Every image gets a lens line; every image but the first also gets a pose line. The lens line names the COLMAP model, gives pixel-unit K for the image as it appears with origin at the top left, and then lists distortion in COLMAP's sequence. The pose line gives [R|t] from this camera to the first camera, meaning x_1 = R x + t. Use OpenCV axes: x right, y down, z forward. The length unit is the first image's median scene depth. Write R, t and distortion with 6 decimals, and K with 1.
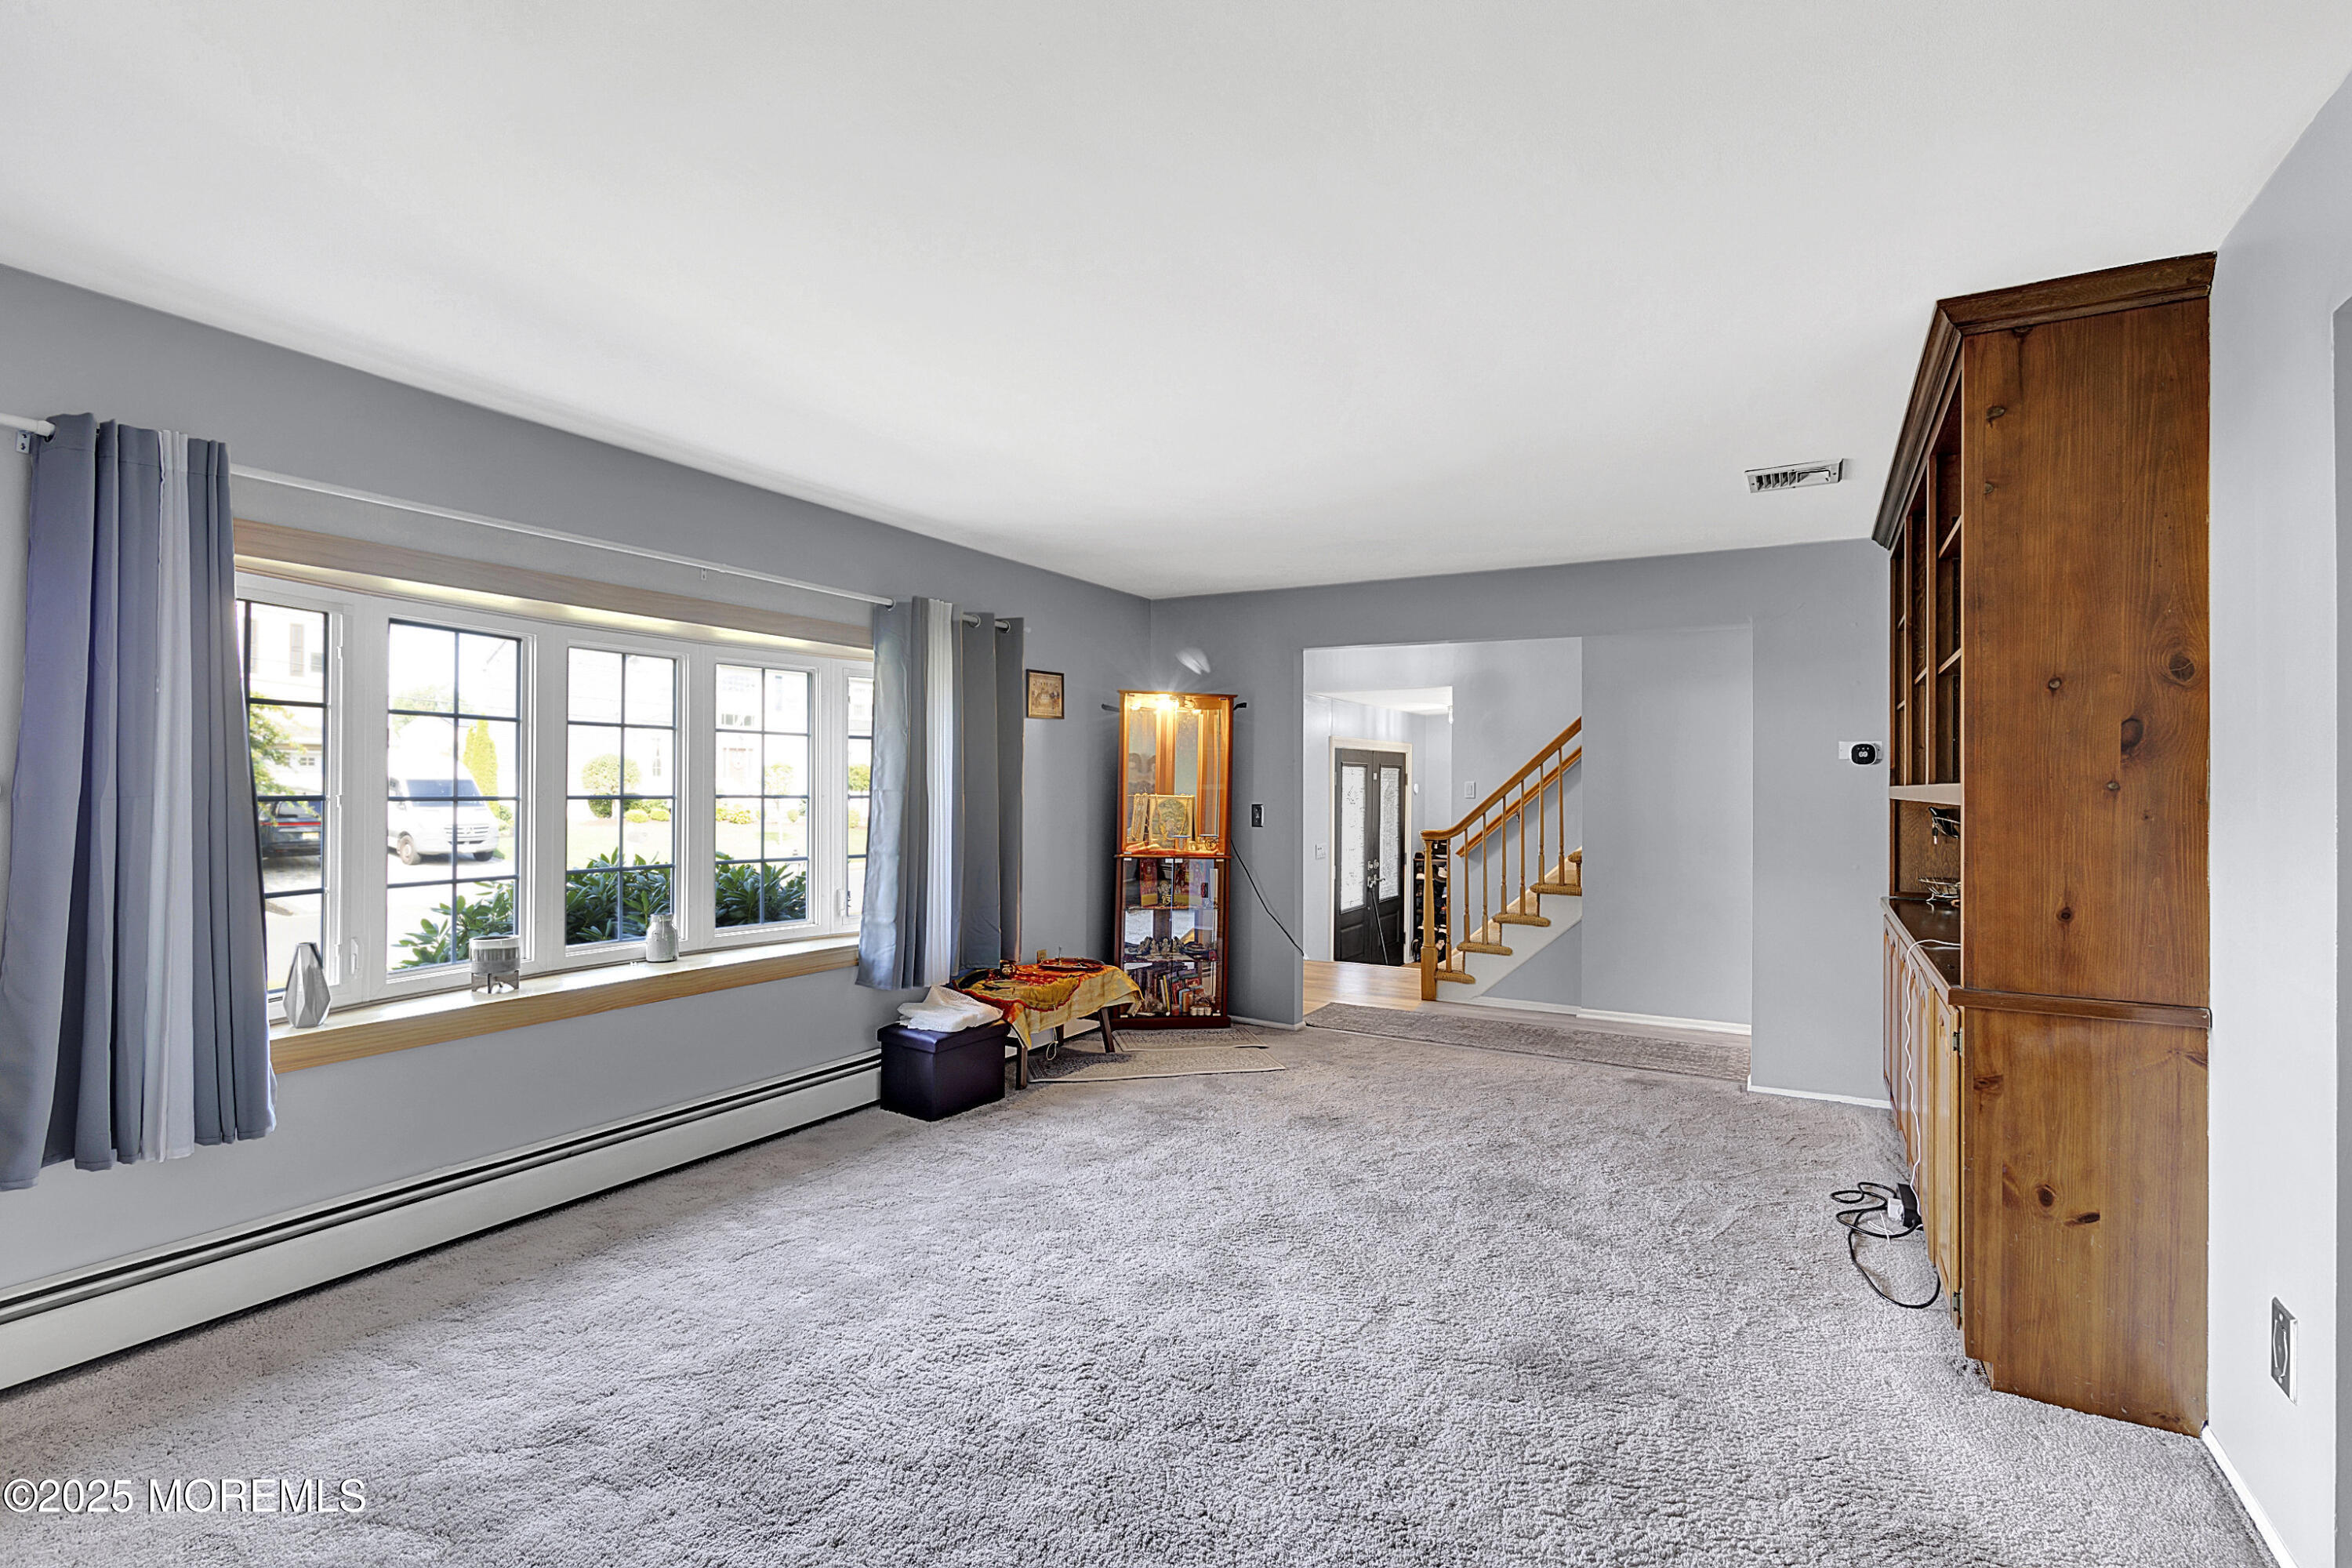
lens RADIAL K [[1082.9, 0, 1170.7], [0, 1082.9, 787.7], [0, 0, 1]] dist [0.005138, 0.000707]
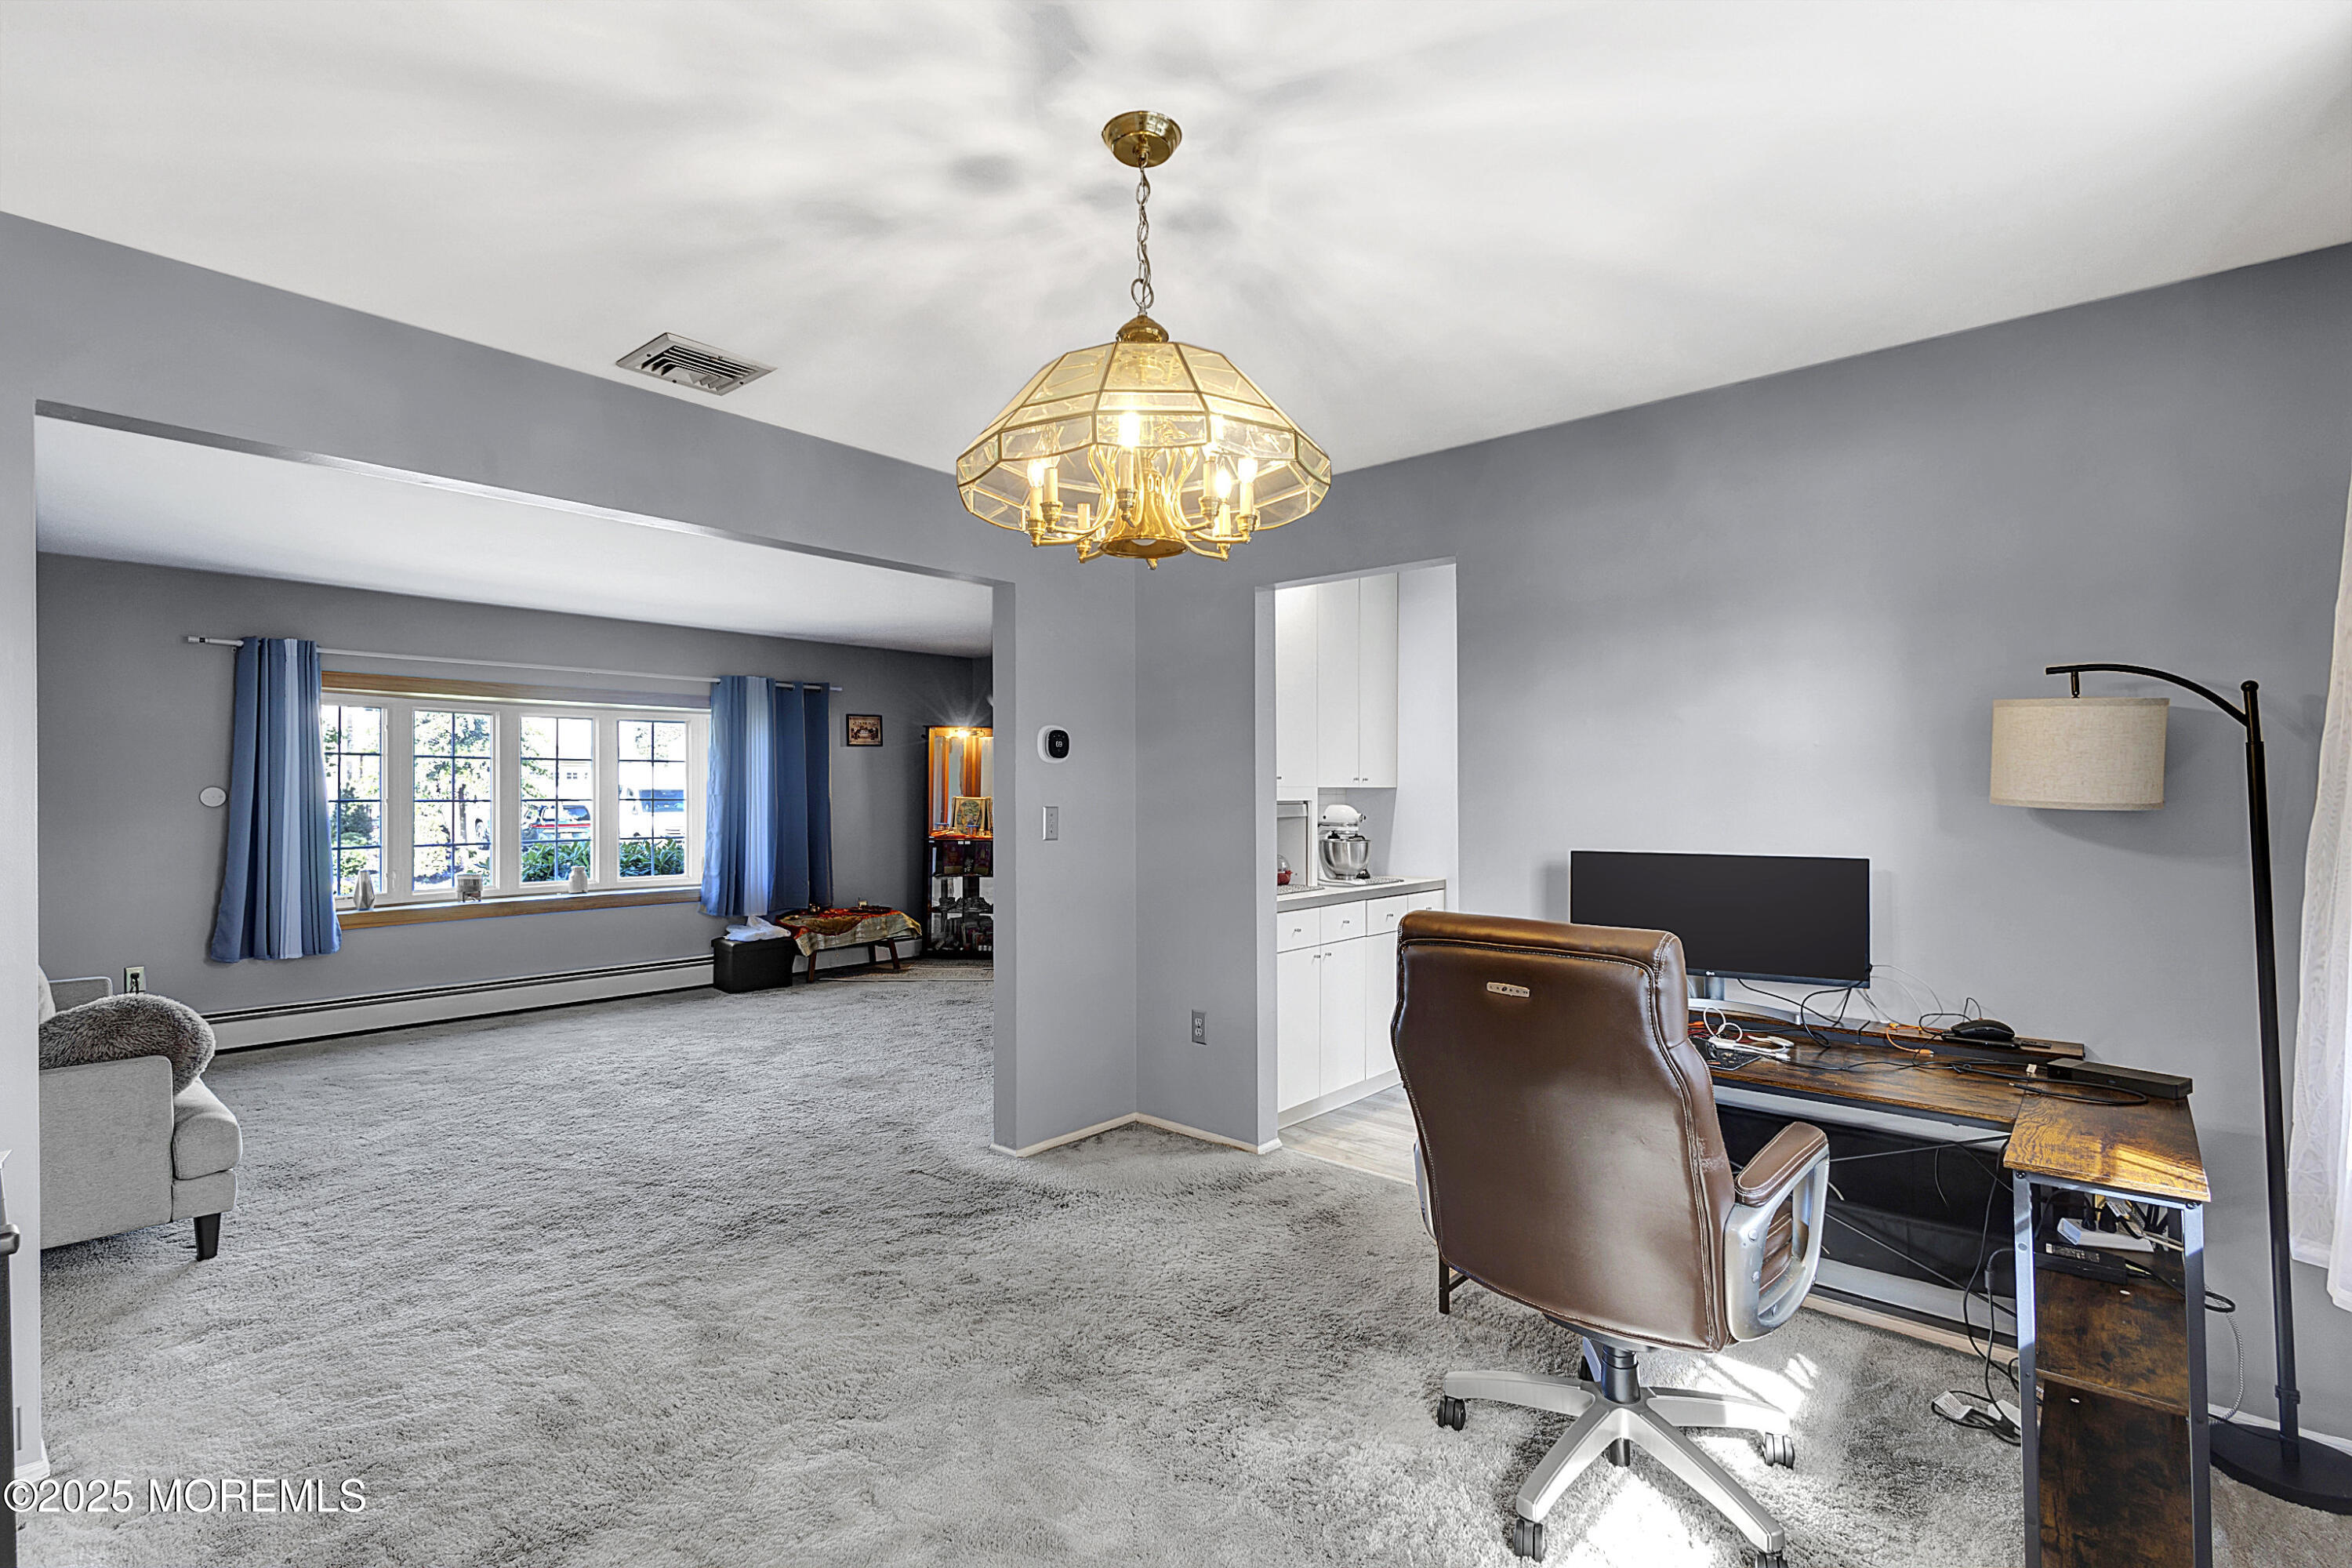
lens RADIAL K [[1082.9, 0, 1183.5], [0, 1082.9, 781.5], [0, 0, 1]] dist [0.005138, 0.000707]
pose [[0.983618, -0.002437, -0.180250, 0.722034], [0.001524, 0.999985, -0.005204, -0.008403], [0.180260, 0.004844, 0.983607, -0.486313]]
